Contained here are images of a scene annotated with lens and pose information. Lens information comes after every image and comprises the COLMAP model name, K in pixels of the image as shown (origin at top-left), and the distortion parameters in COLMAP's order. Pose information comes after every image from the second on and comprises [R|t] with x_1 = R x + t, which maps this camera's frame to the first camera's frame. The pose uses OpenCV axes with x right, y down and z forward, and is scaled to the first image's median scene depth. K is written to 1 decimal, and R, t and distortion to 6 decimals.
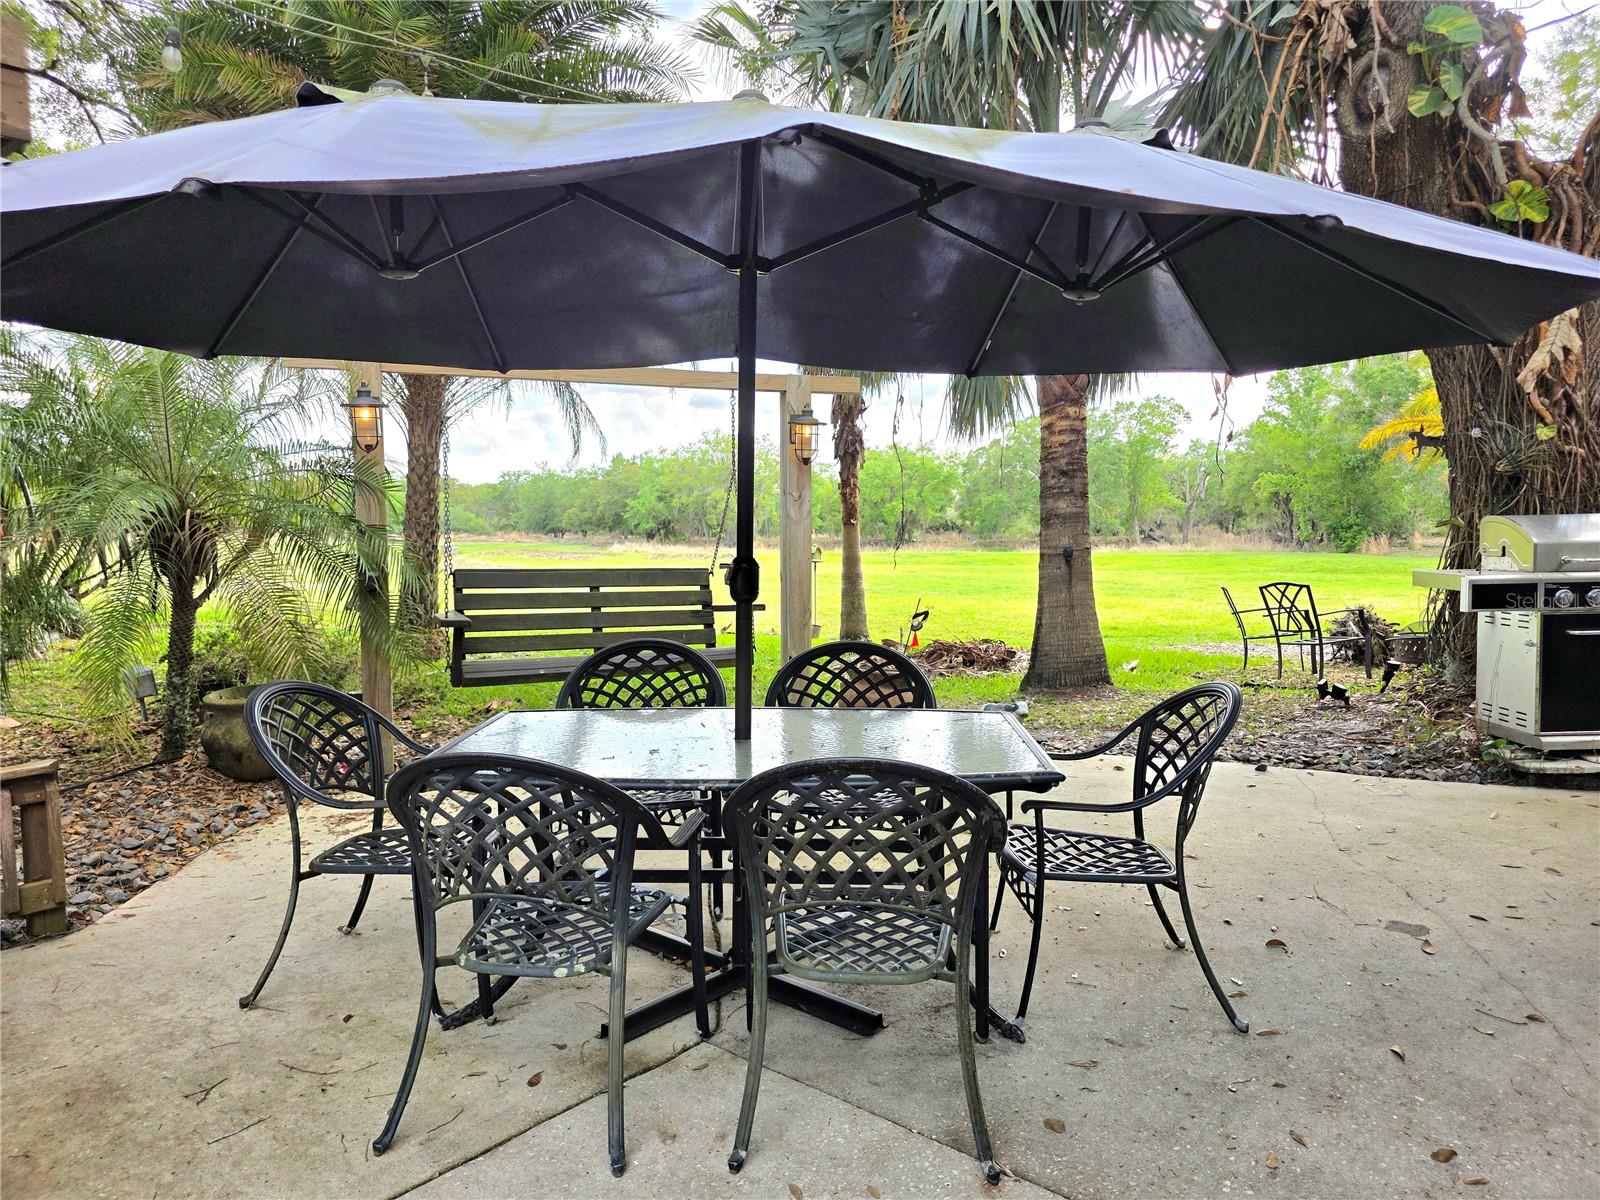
lens RADIAL K [[1083.3, 0, 796.8], [0, 1083.3, 609.6], [0, 0, 1]] dist [0.054689, -0.037543]
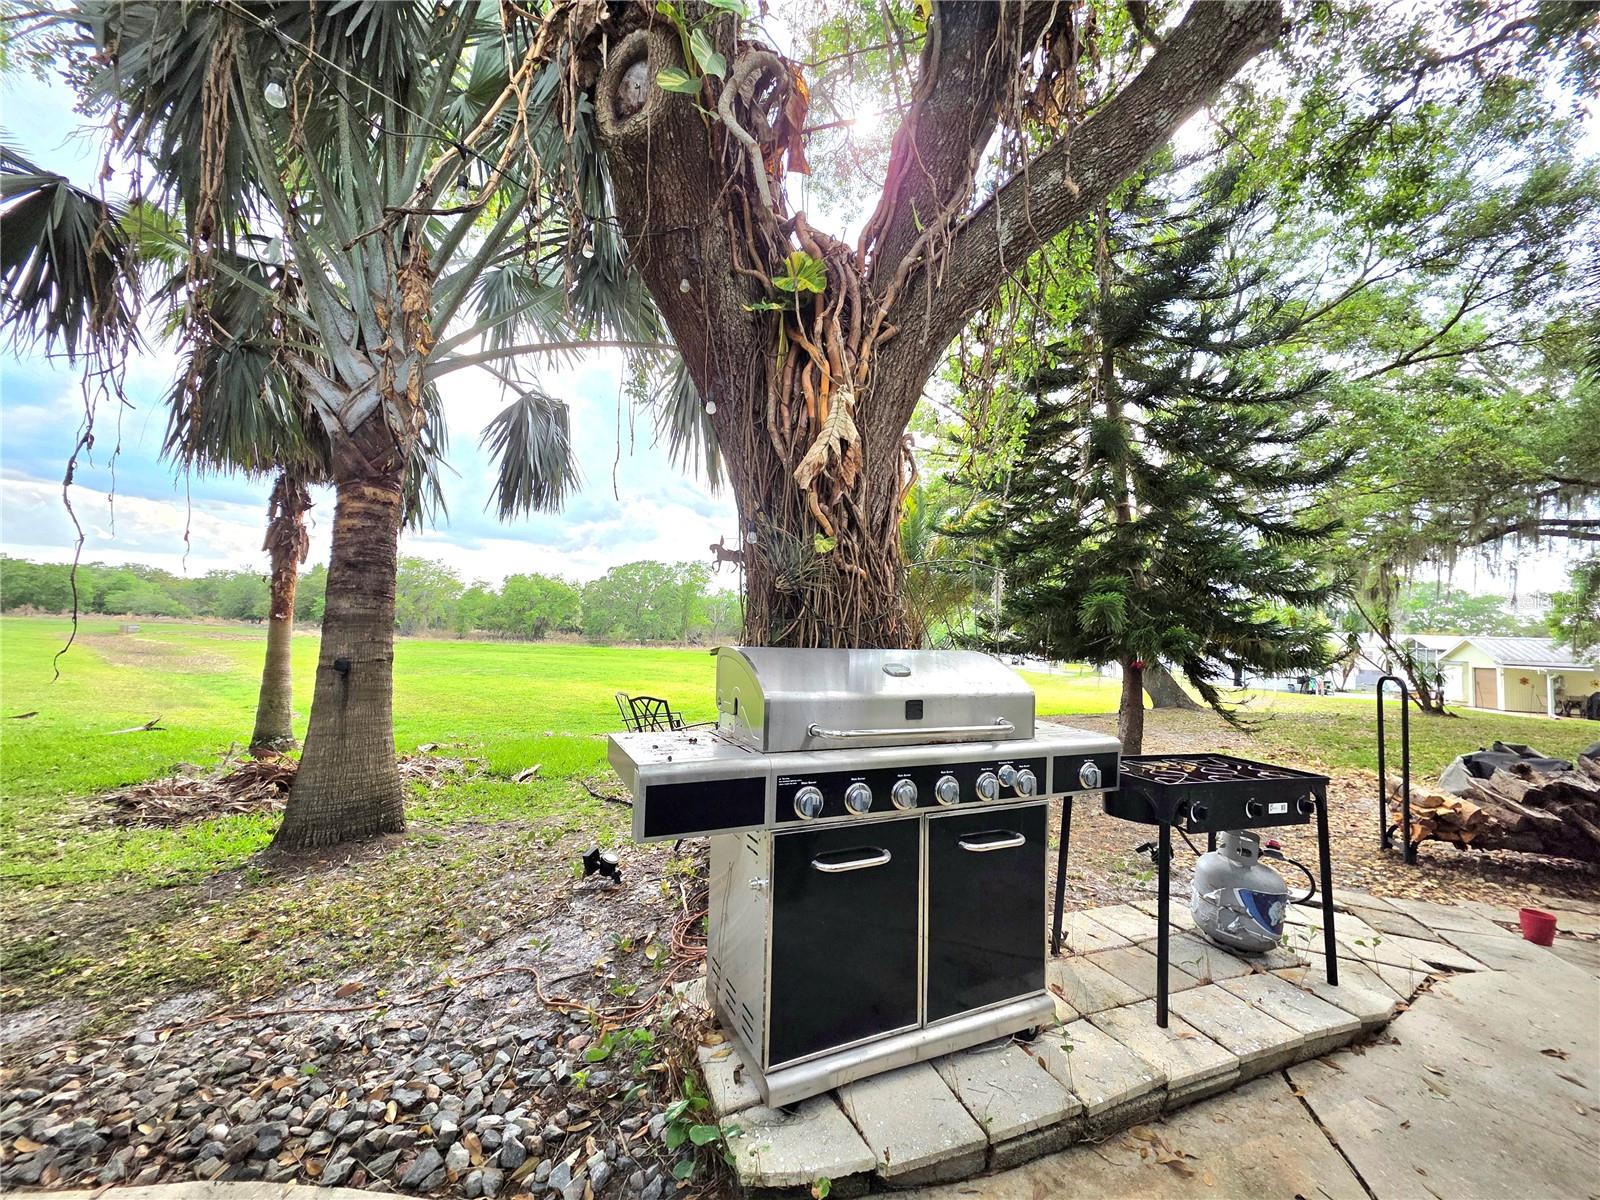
lens RADIAL K [[637.5, 0, 799.2], [0, 637.5, 598.2], [0, 0, 1]] dist [0.007403, -0.000908]
pose [[0.895303, 0.071906, 0.439616, 0.302673], [-0.014225, 0.990998, -0.133122, -0.038924], [-0.445231, 0.112931, 0.888266, 0.393168]]
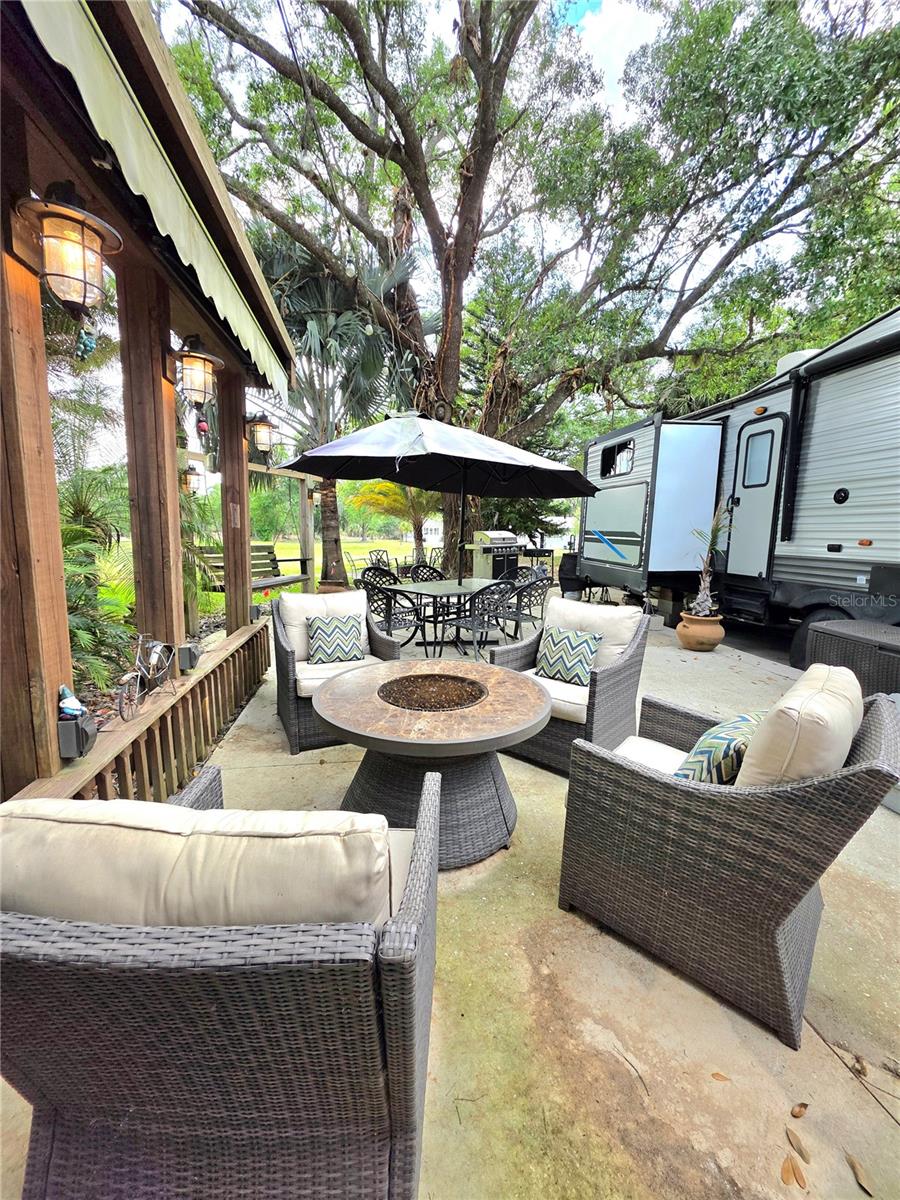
lens RADIAL K [[480.8, 0, 454.0], [0, 480.8, 599.5], [0, 0, 1]] dist [0.004299, -0.000792]
pose [[0.635754, -0.092391, 0.766342, -0.480225], [0.039129, 0.995392, 0.087545, 0.004471], [-0.770899, -0.025671, 0.636439, -0.042035]]
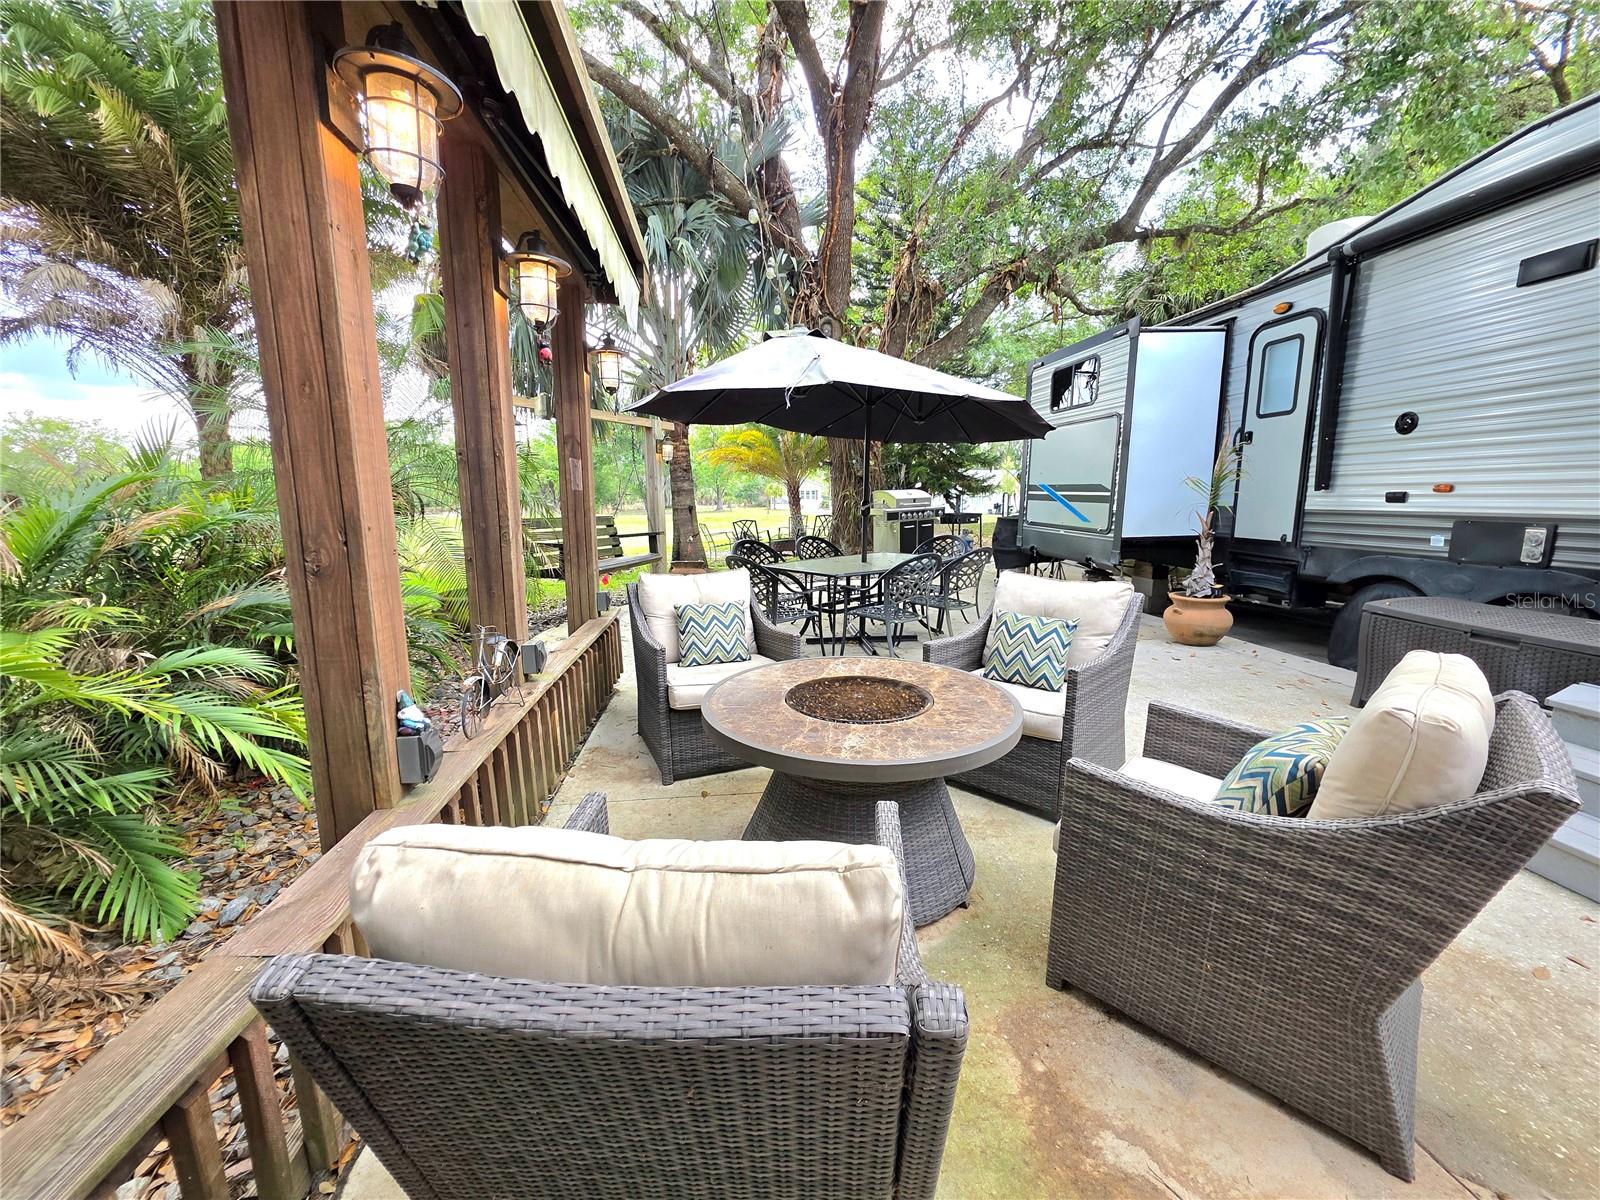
lens RADIAL K [[641.0, 0, 805.2], [0, 641.0, 599.2], [0, 0, 1]] dist [0.004299, -0.000792]
pose [[0.674492, -0.120642, 0.728358, -0.489008], [0.063457, 0.992381, 0.105610, 0.007291], [-0.735550, -0.025014, 0.677009, -0.029805]]
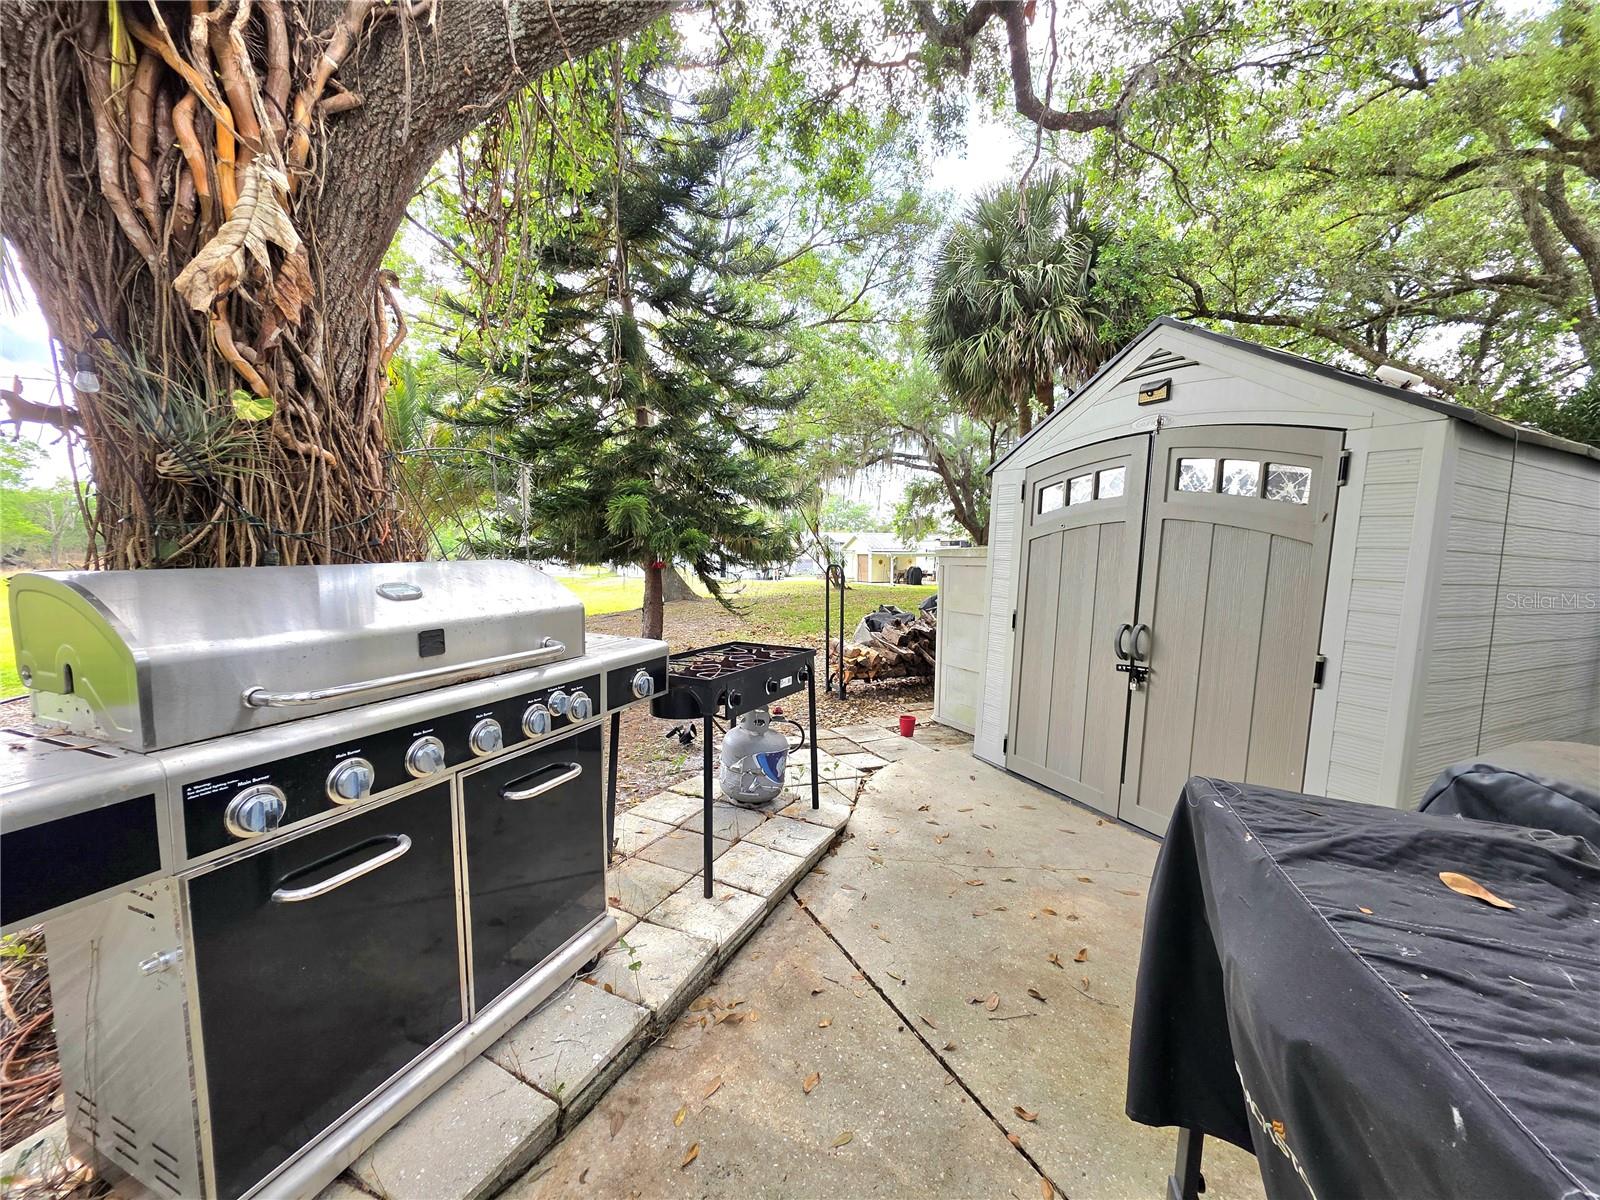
lens RADIAL K [[641.0, 0, 805.2], [0, 641.0, 599.2], [0, 0, 1]] dist [0.004299, -0.000792]
pose [[0.375198, -0.057253, 0.925175, 0.320083], [0.062640, 0.997375, 0.036318, -0.041536], [-0.924826, 0.044326, 0.377800, 0.420967]]
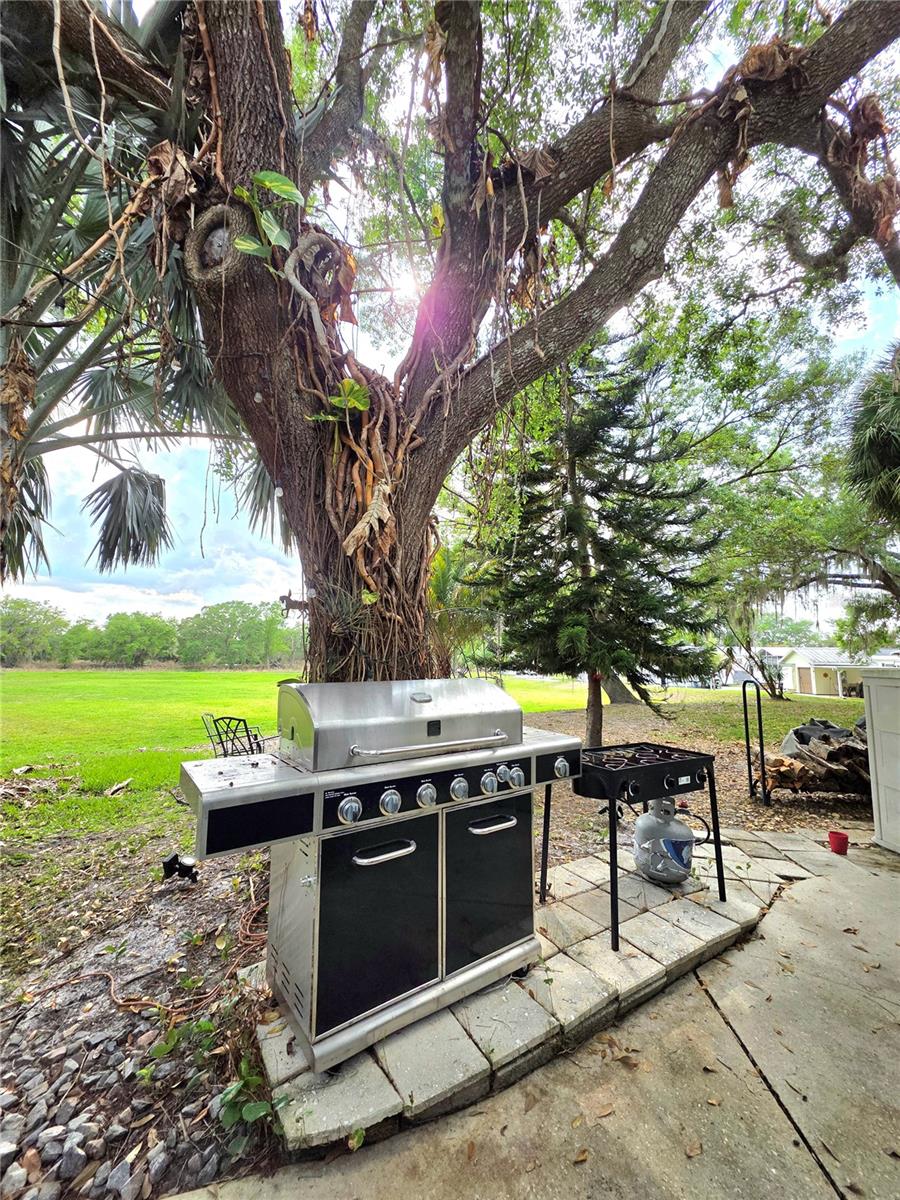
lens RADIAL K [[478.1, 0, 450.0], [0, 478.1, 600.0], [0, 0, 1]] dist [0.007403, -0.000908]
pose [[0.799459, 0.095193, 0.593130, 0.308396], [0.024698, 0.981321, -0.190784, -0.045500], [-0.600212, 0.167173, 0.782175, 0.391164]]
